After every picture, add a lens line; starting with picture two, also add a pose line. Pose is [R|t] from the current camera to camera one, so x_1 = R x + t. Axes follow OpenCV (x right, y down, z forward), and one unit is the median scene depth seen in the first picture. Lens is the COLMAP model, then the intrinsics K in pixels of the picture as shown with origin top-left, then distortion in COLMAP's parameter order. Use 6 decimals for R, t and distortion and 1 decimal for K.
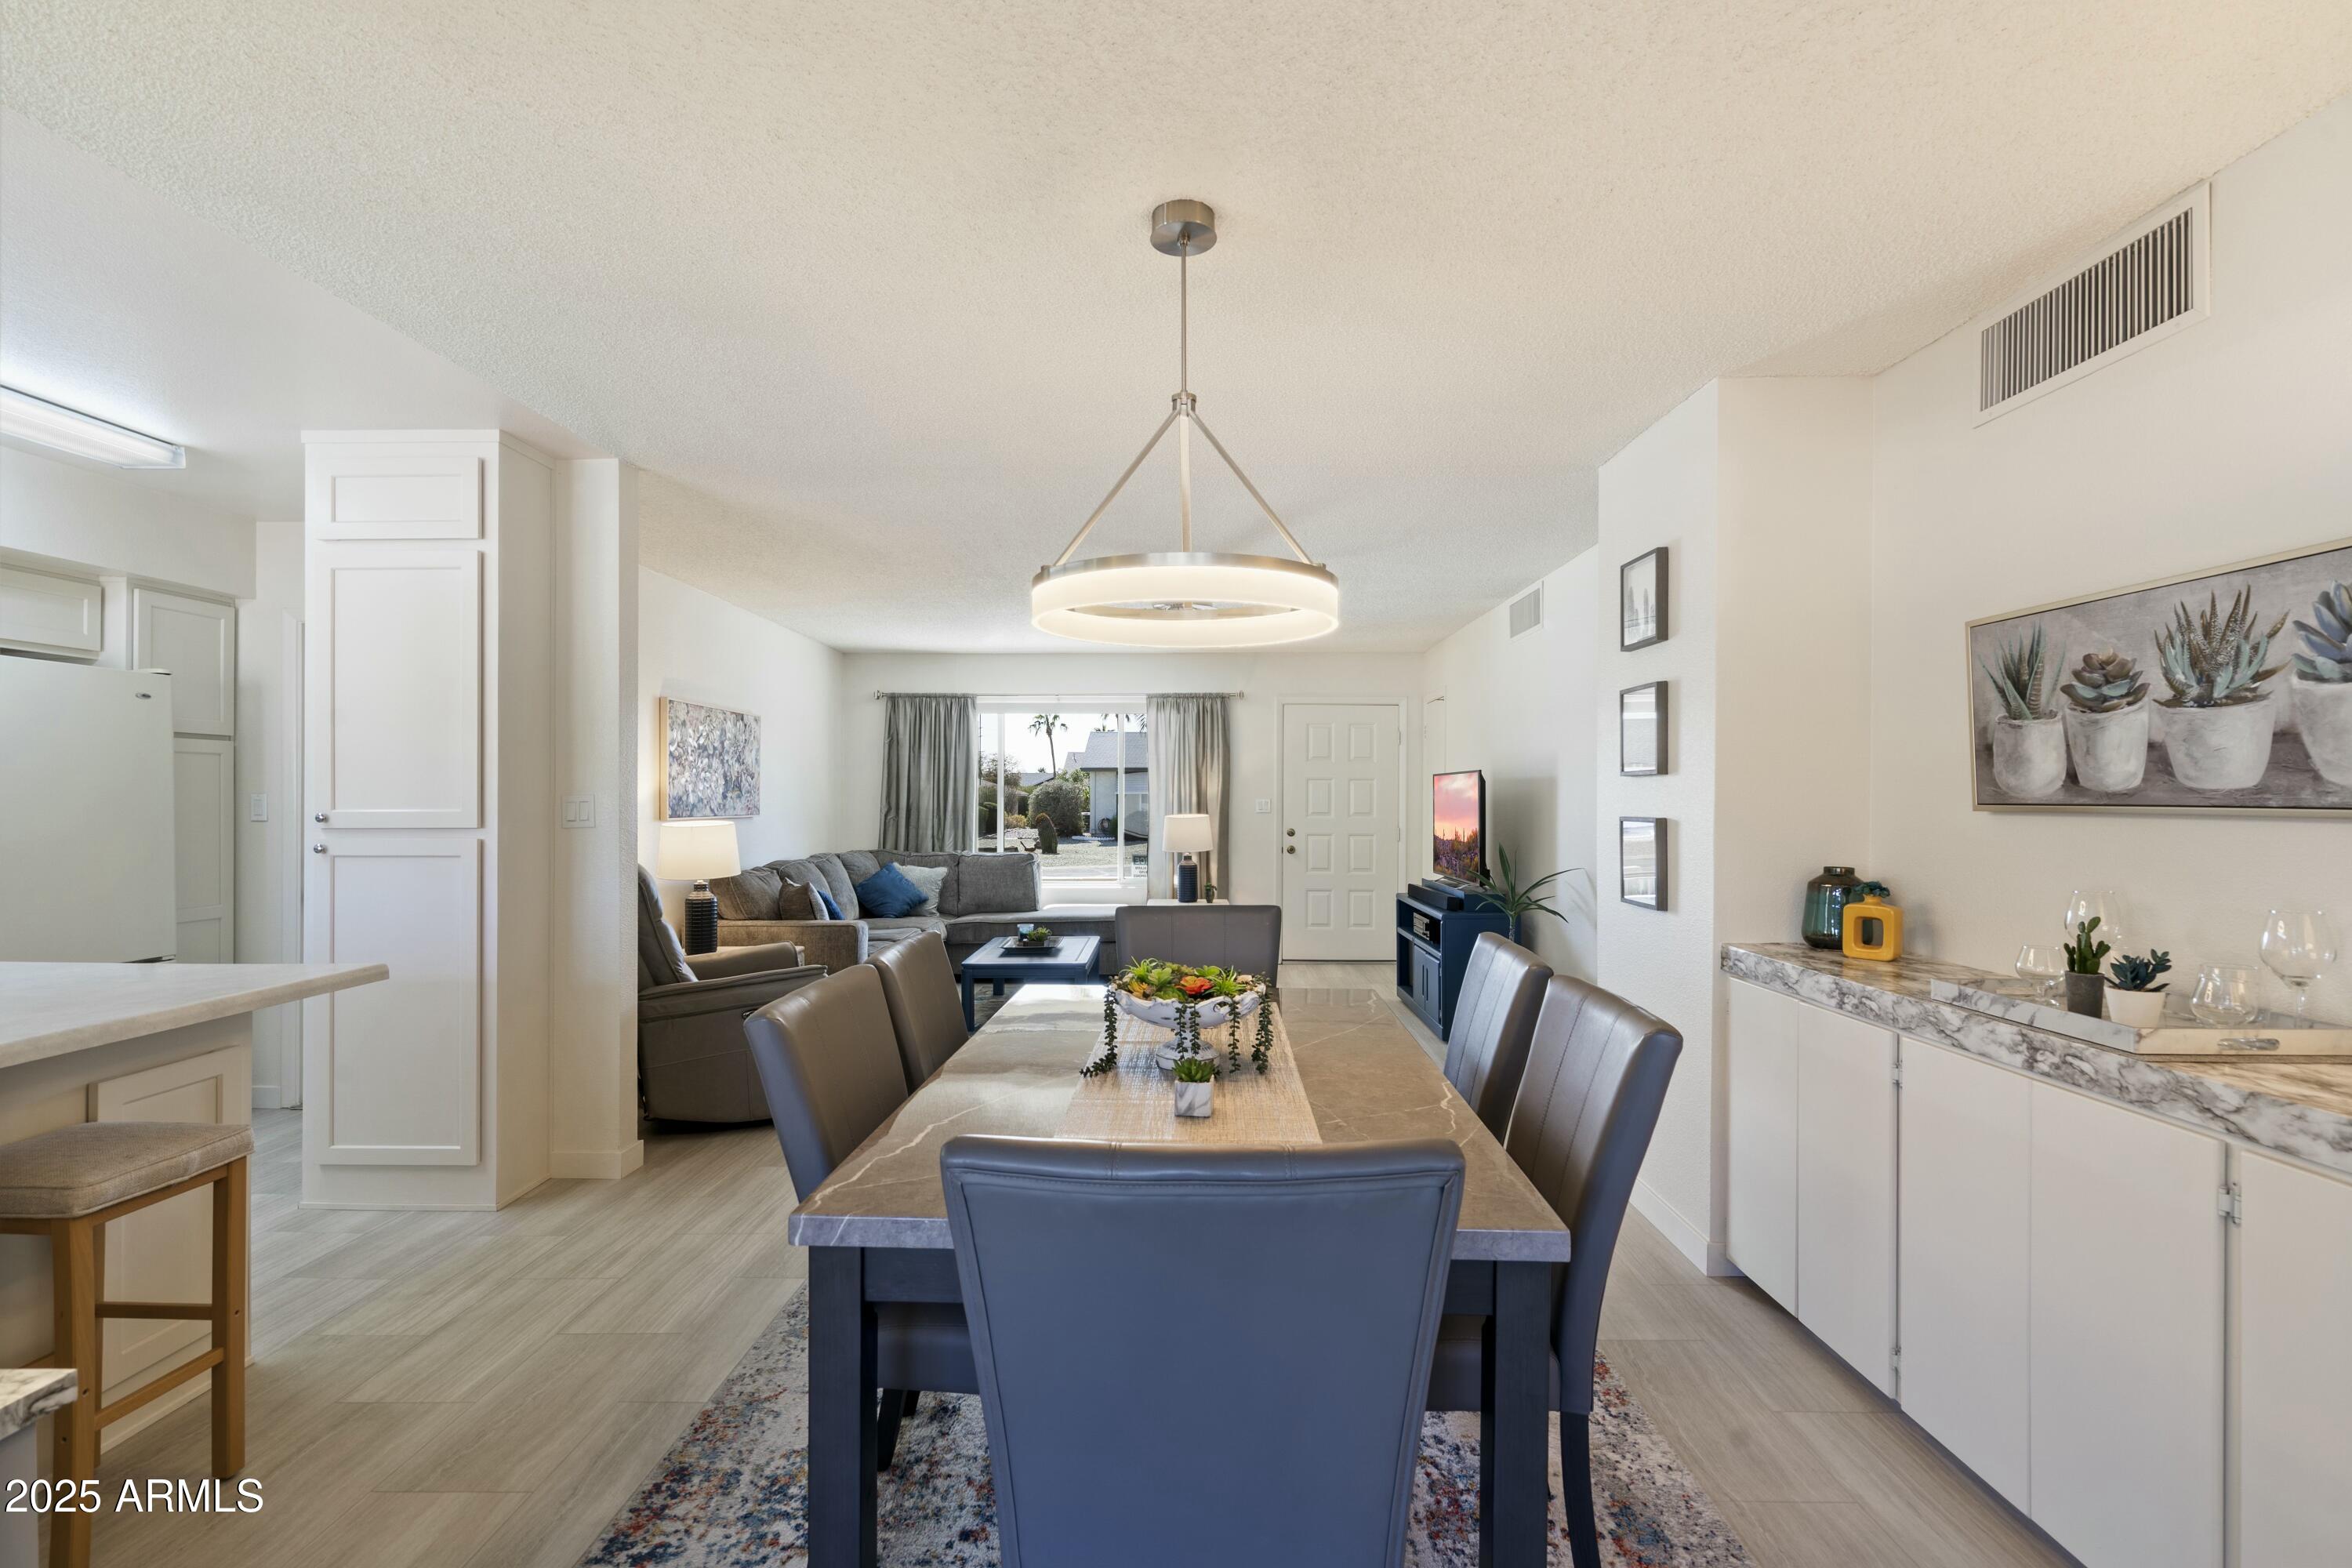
lens RADIAL K [[1102.6, 0, 1168.8], [0, 1102.6, 796.0], [0, 0, 1]] dist [-0.002437, 0.000126]
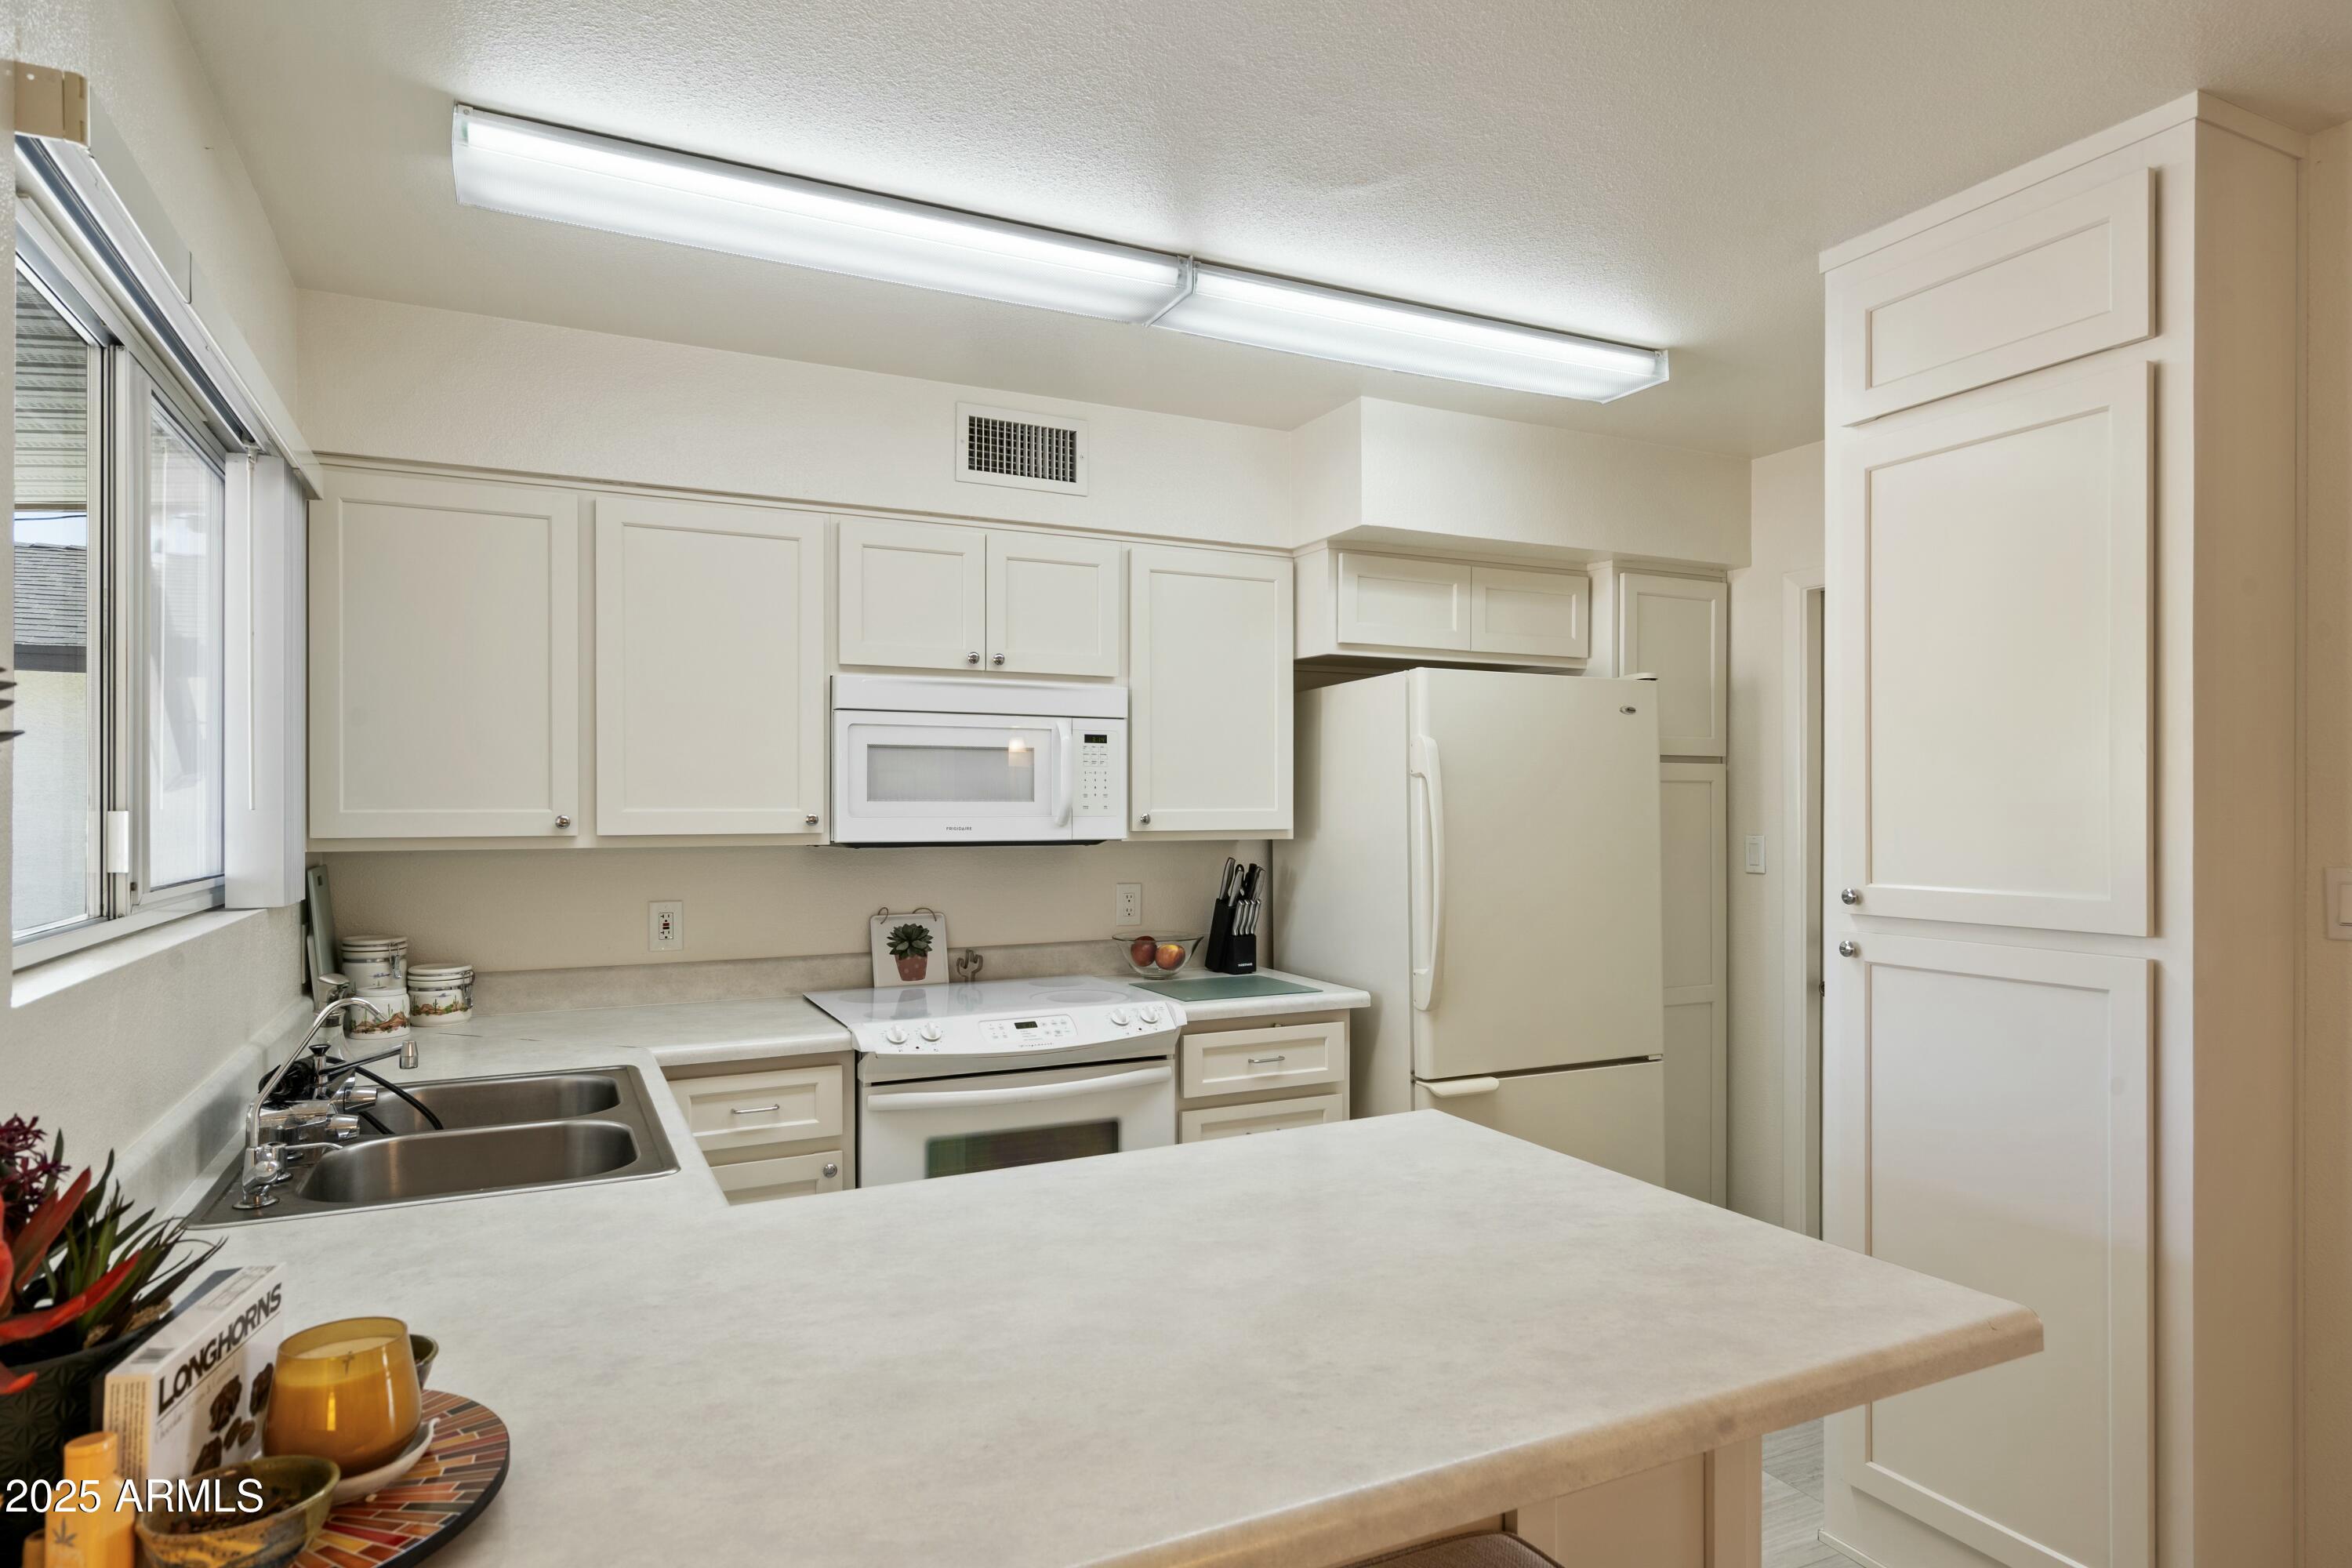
lens RADIAL K [[1334.2, 0, 1171.8], [0, 1334.2, 800.0], [0, 0, 1]] dist [0.005403, 0.001747]
pose [[0.456678, -0.004486, -0.889621, -0.296179], [-0.000438, 0.999986, -0.005267, -0.027380], [0.889632, 0.002795, 0.456670, 0.346435]]
